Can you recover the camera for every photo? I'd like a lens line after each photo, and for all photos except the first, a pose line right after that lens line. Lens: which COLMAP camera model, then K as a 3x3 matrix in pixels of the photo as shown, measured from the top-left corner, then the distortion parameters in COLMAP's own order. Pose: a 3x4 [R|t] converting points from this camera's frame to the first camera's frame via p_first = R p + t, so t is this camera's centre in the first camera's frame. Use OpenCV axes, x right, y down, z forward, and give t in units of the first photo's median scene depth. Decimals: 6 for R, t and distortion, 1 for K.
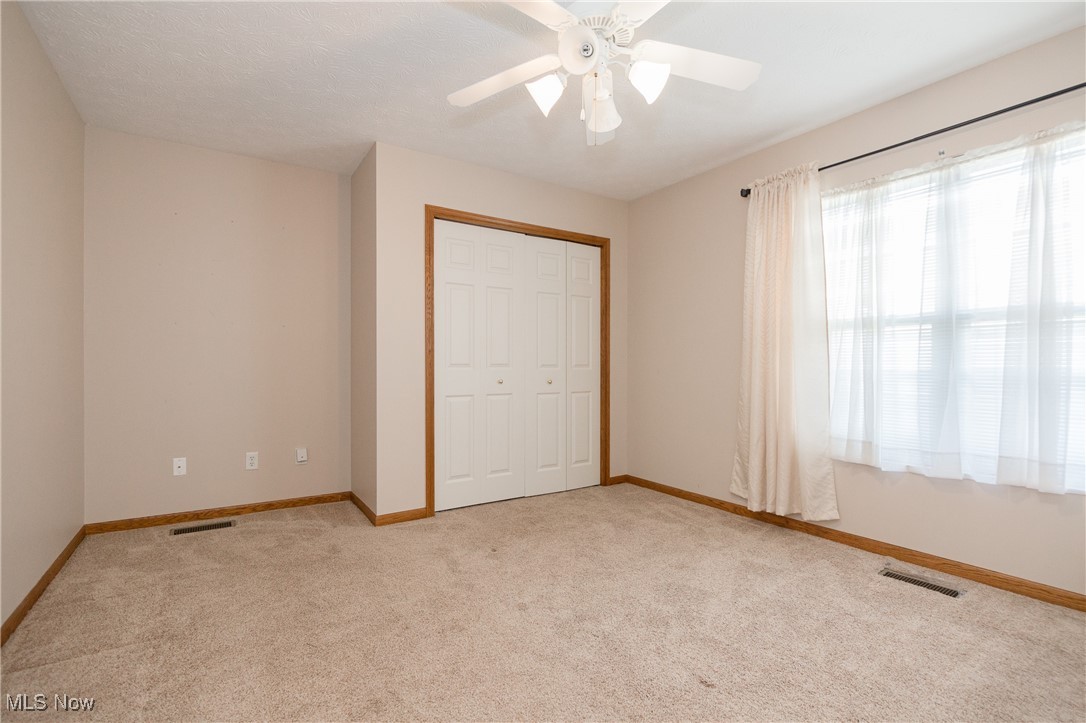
lens RADIAL K [[500.2, 0, 543.3], [0, 500.2, 375.2], [0, 0, 1]] dist [-0.001403, -0.000151]
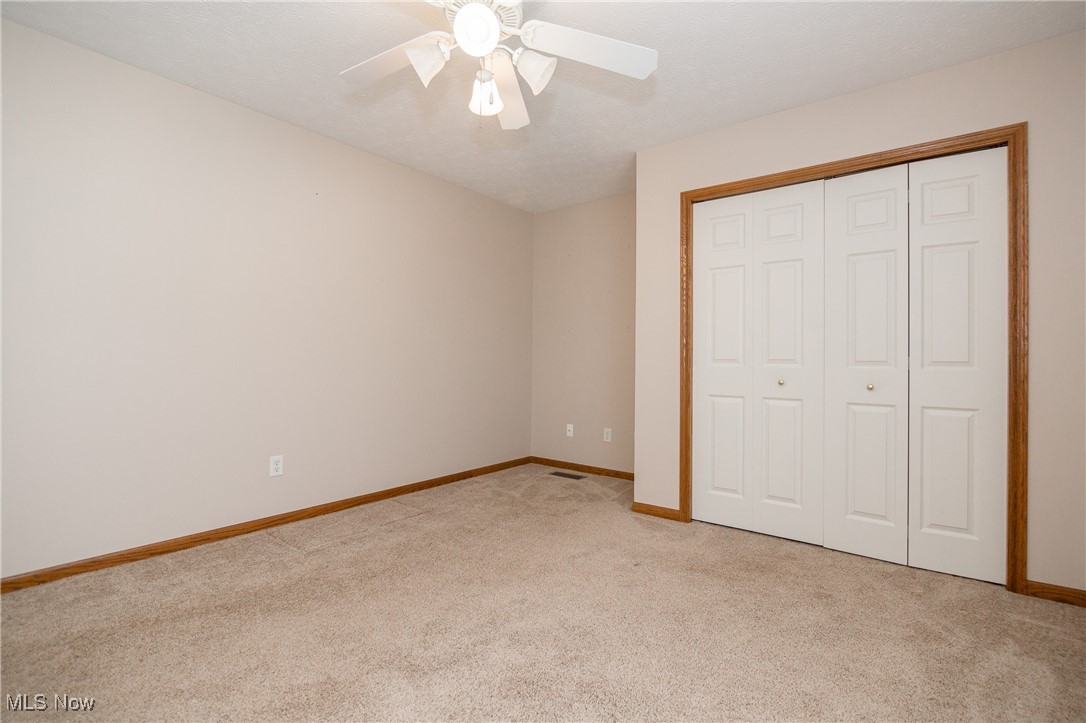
lens RADIAL K [[508.2, 0, 571.6], [0, 508.2, 359.5], [0, 0, 1]] dist [-0.002401, -0.000233]
pose [[0.328747, 0.000192, -0.944418, 0.606261], [-0.030802, 0.999470, -0.010518, -0.004536], [0.943916, 0.032548, 0.328578, 0.483034]]
